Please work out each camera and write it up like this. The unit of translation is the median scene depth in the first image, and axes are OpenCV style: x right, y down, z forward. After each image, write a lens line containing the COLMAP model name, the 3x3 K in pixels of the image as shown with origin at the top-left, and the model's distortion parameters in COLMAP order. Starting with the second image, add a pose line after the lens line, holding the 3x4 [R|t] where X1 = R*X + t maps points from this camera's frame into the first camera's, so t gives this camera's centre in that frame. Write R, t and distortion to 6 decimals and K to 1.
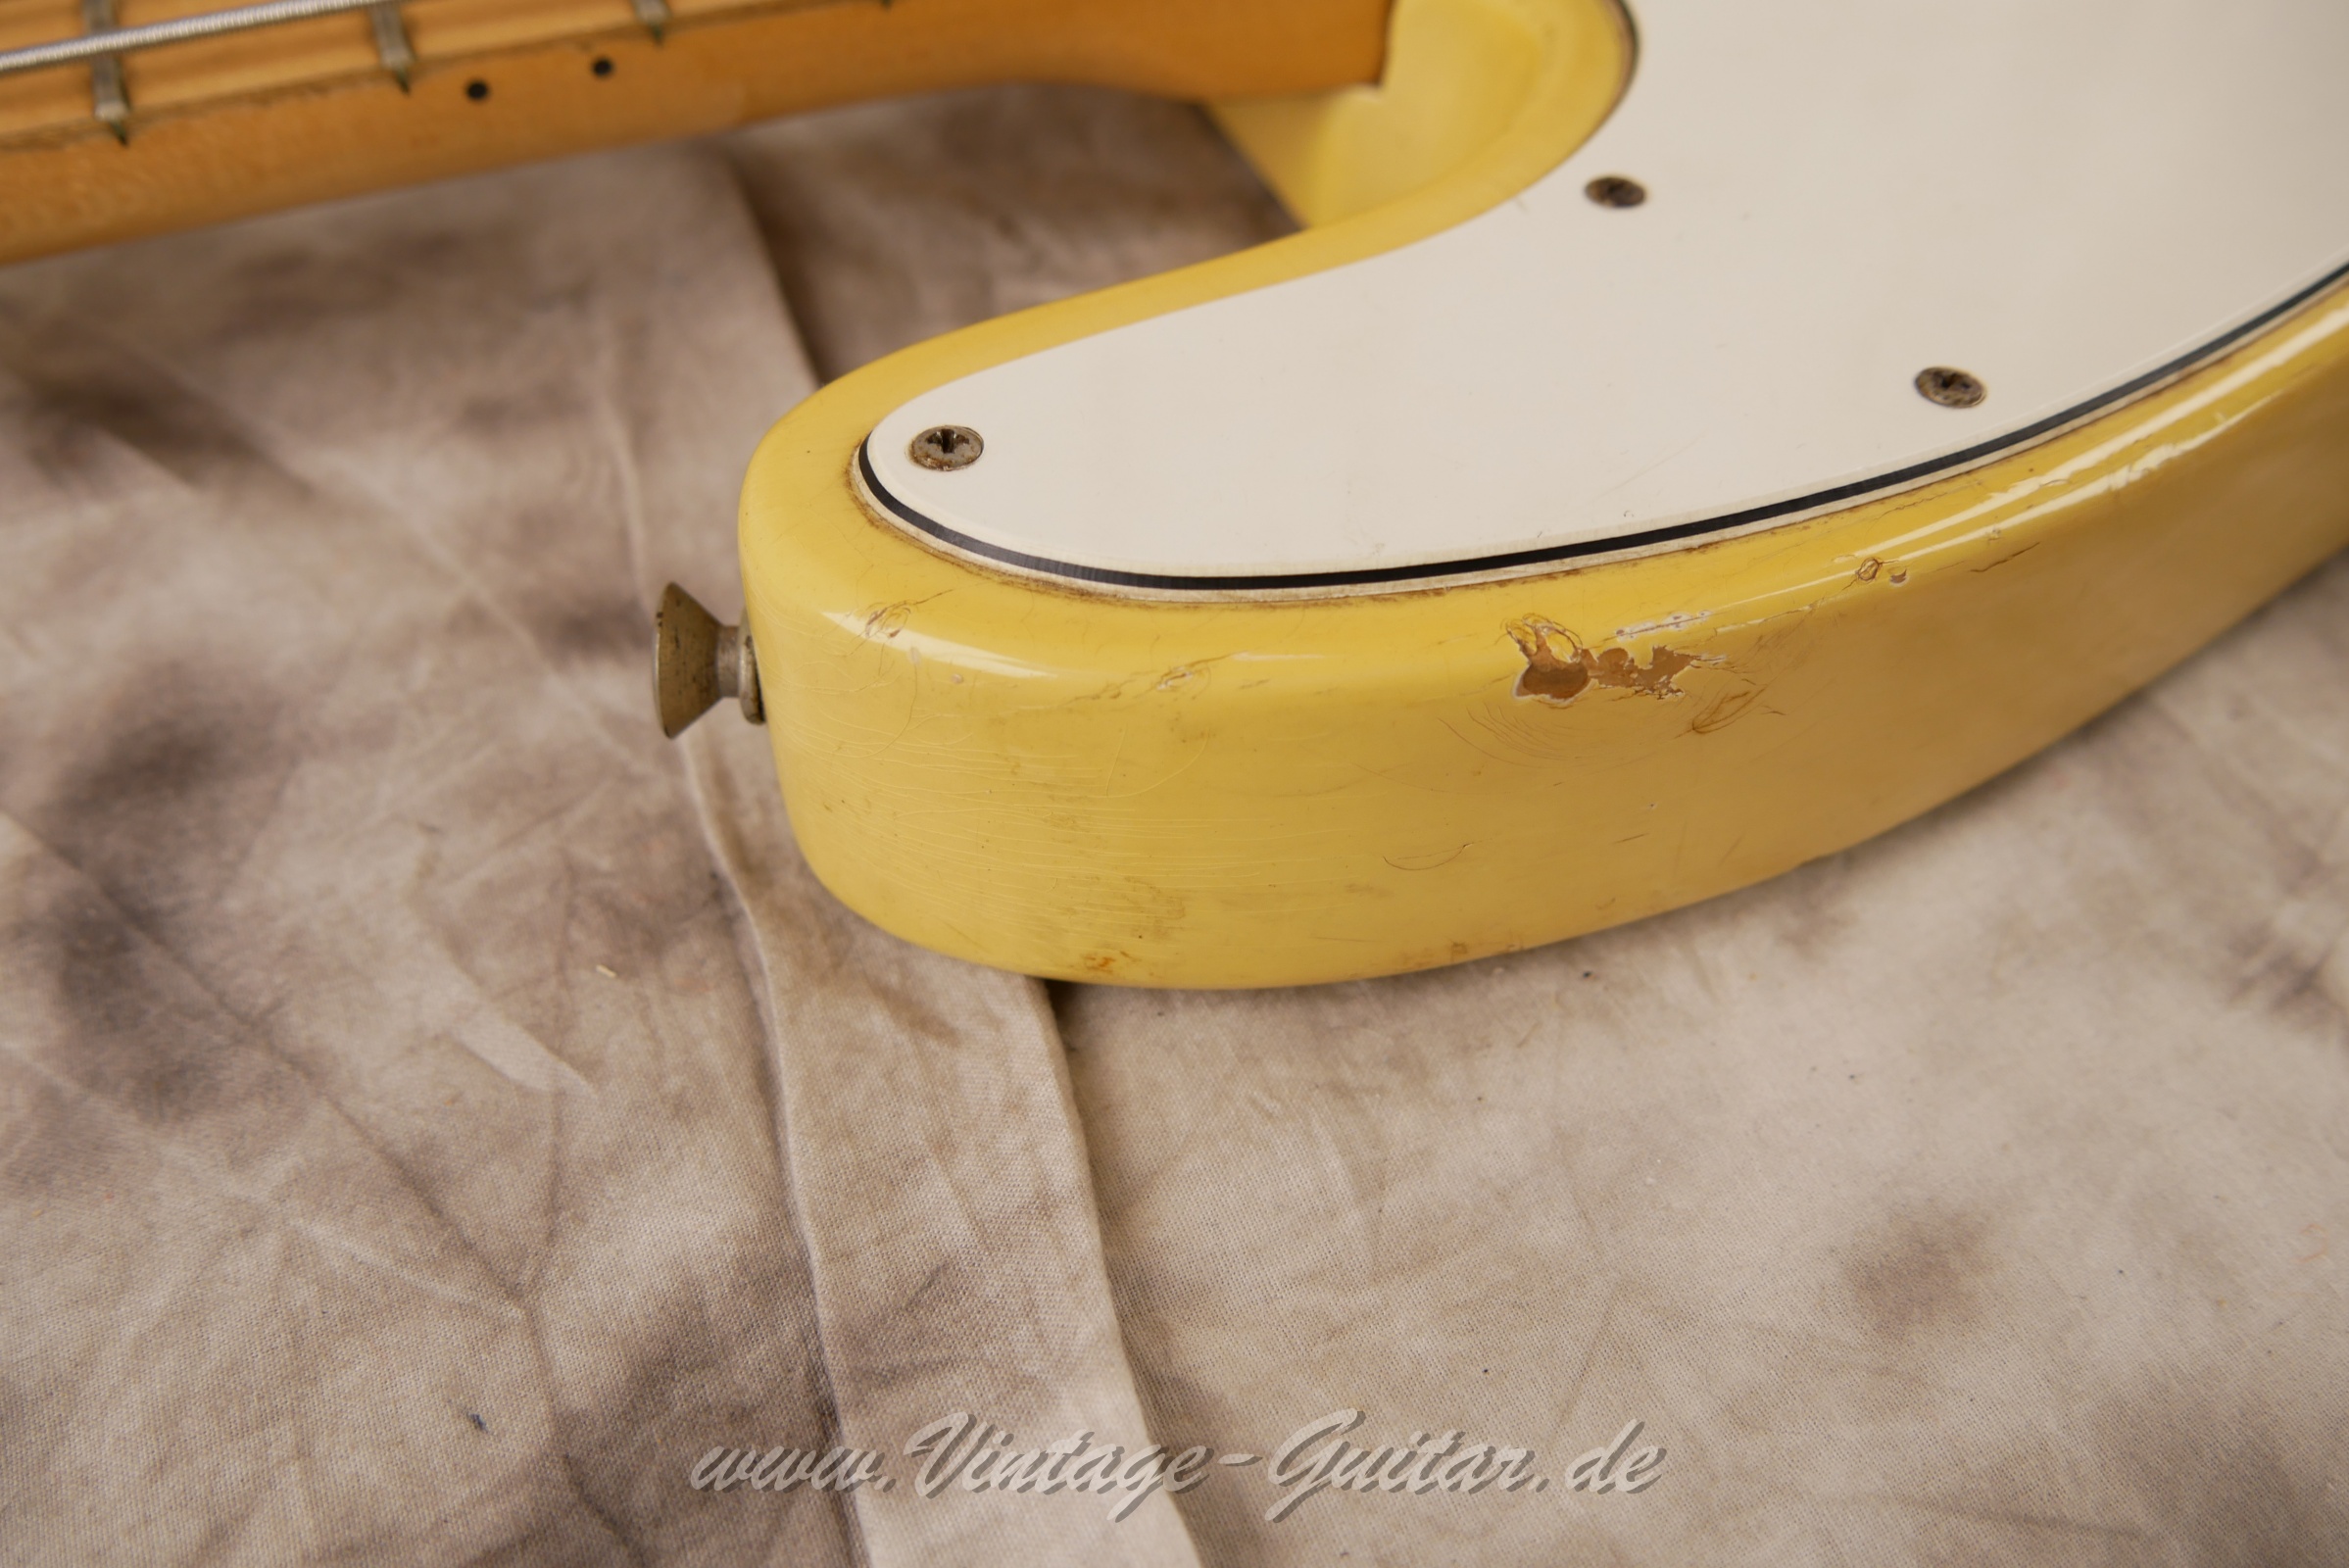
lens RADIAL K [[2084.3, 0, 1169.5], [0, 2084.3, 721.7], [0, 0, 1]] dist [-0.039067, 0.024639]
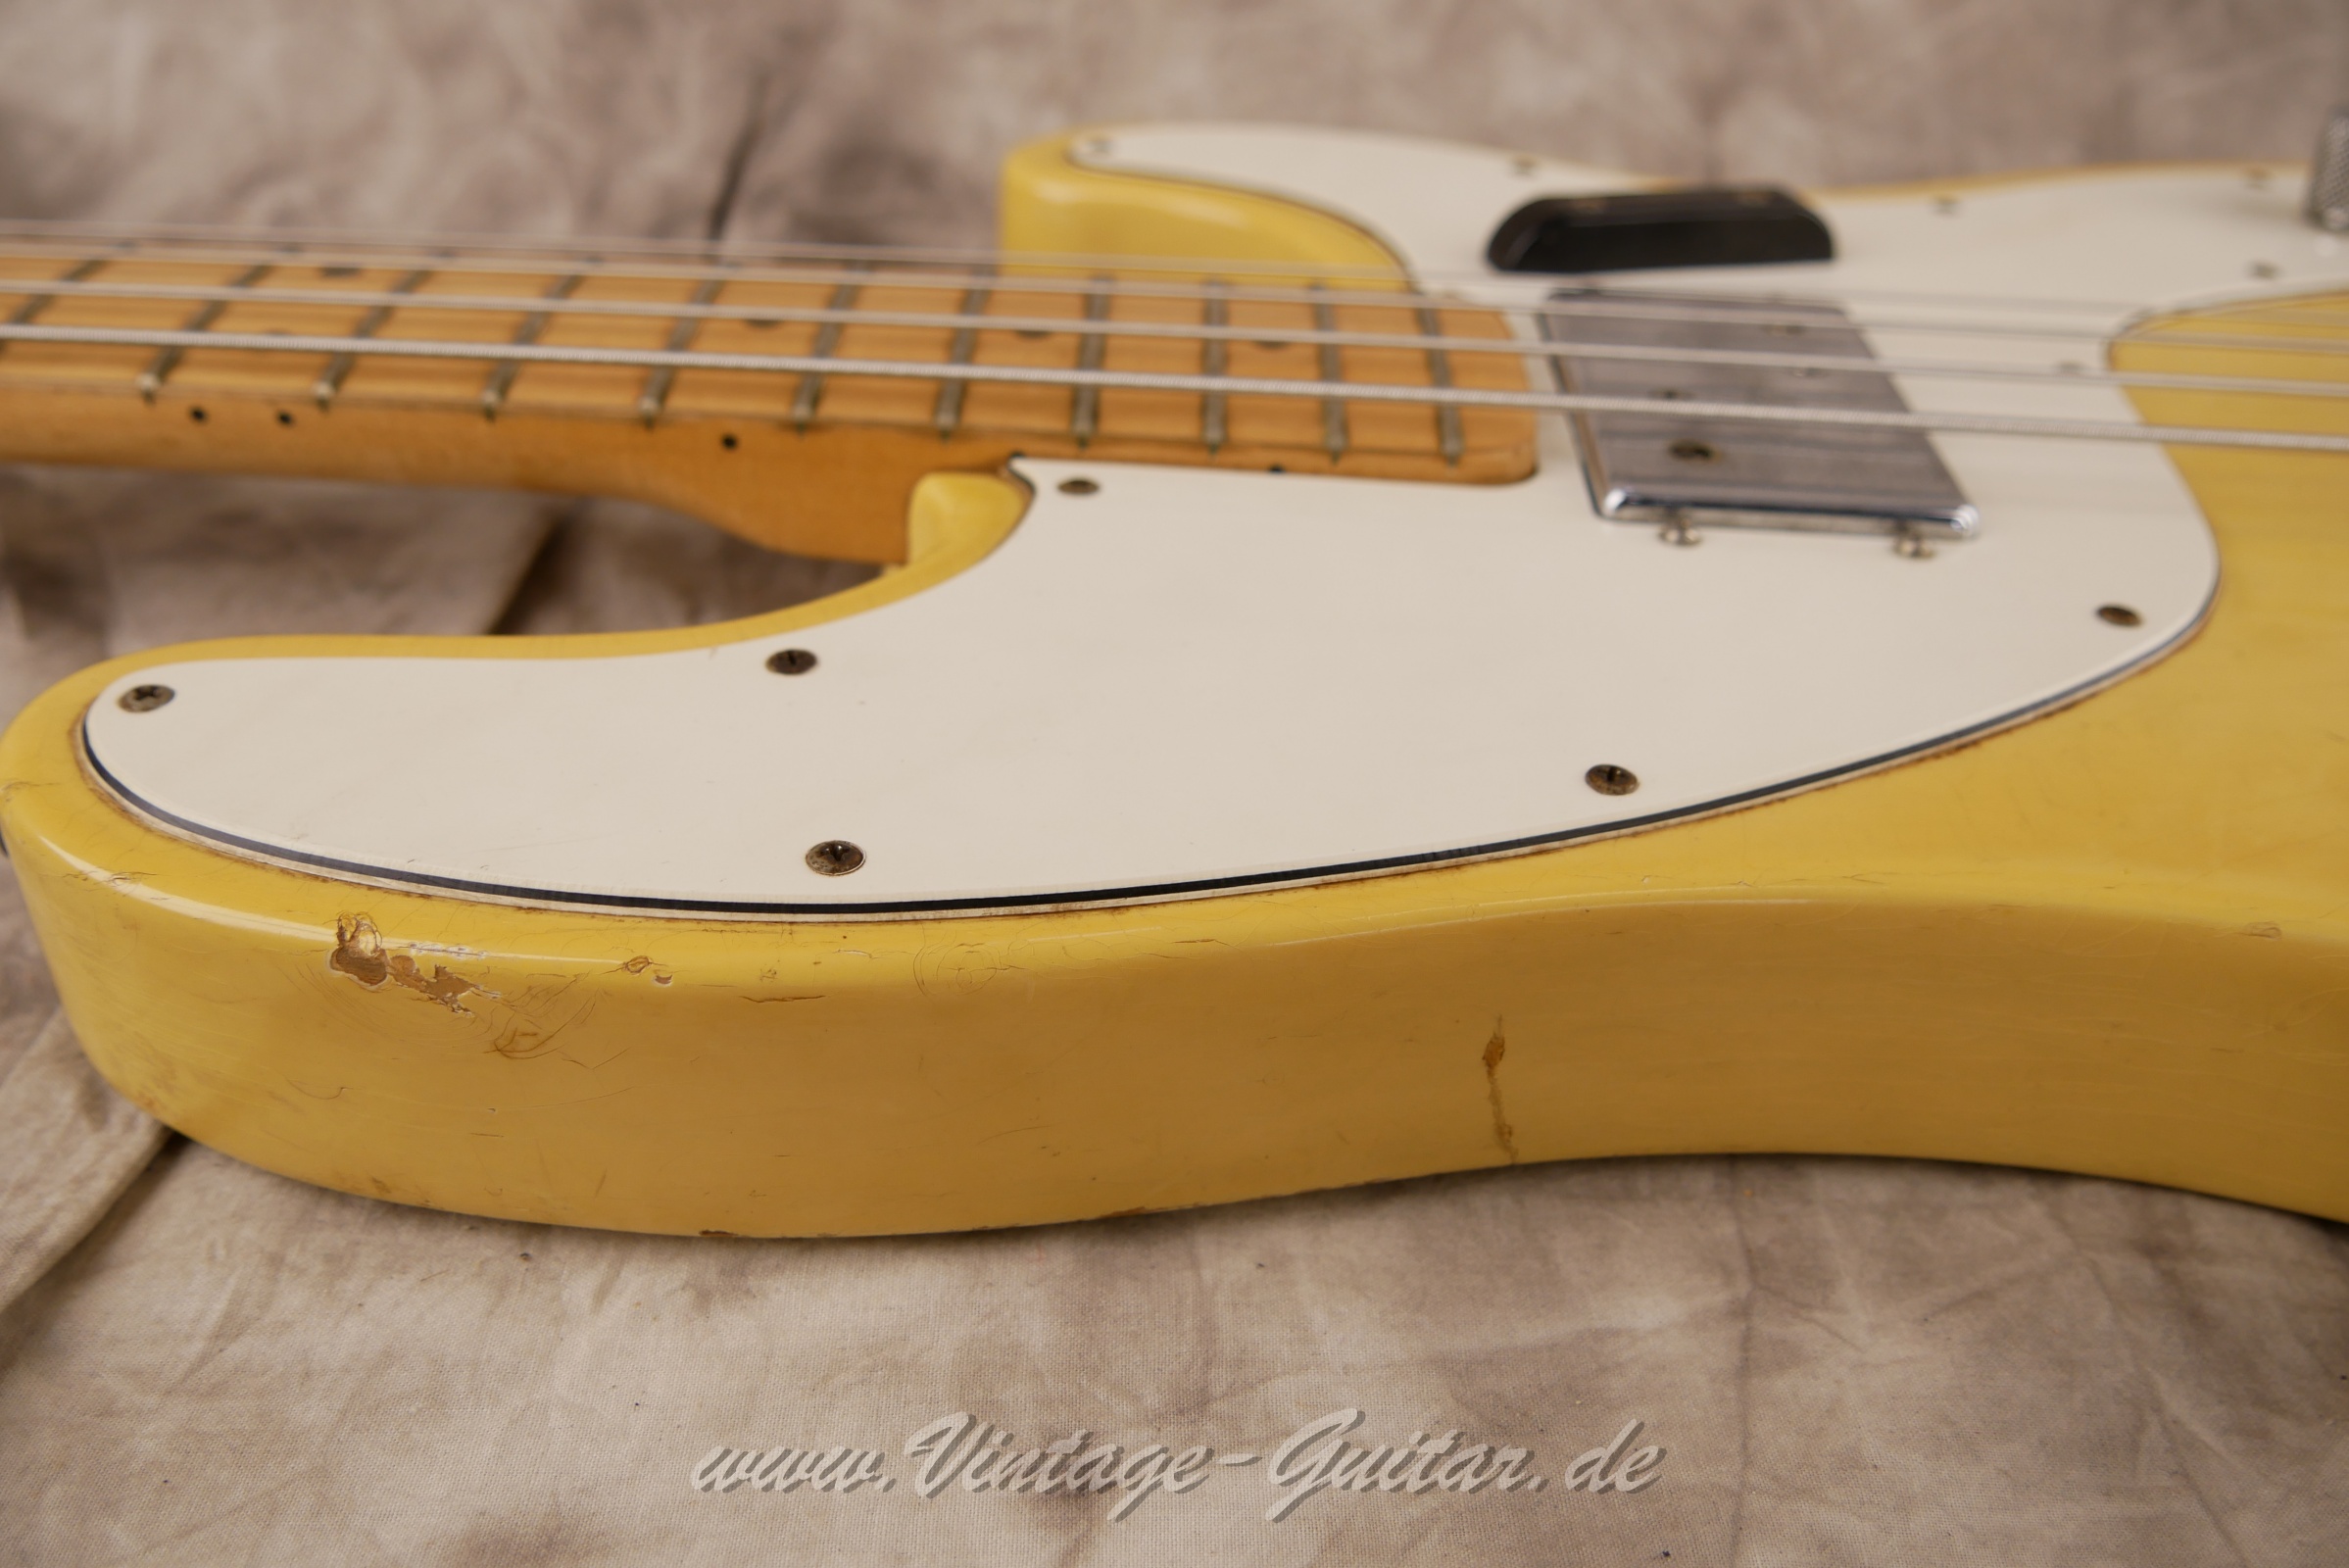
lens RADIAL K [[2084.3, 0, 1169.5], [0, 2084.3, 721.7], [0, 0, 1]] dist [-0.039067, 0.024639]
pose [[0.912122, 0.244576, -0.328961, 0.931721], [-0.307816, 0.938629, -0.155642, -0.105703], [0.270706, 0.243224, 0.931429, -0.109336]]
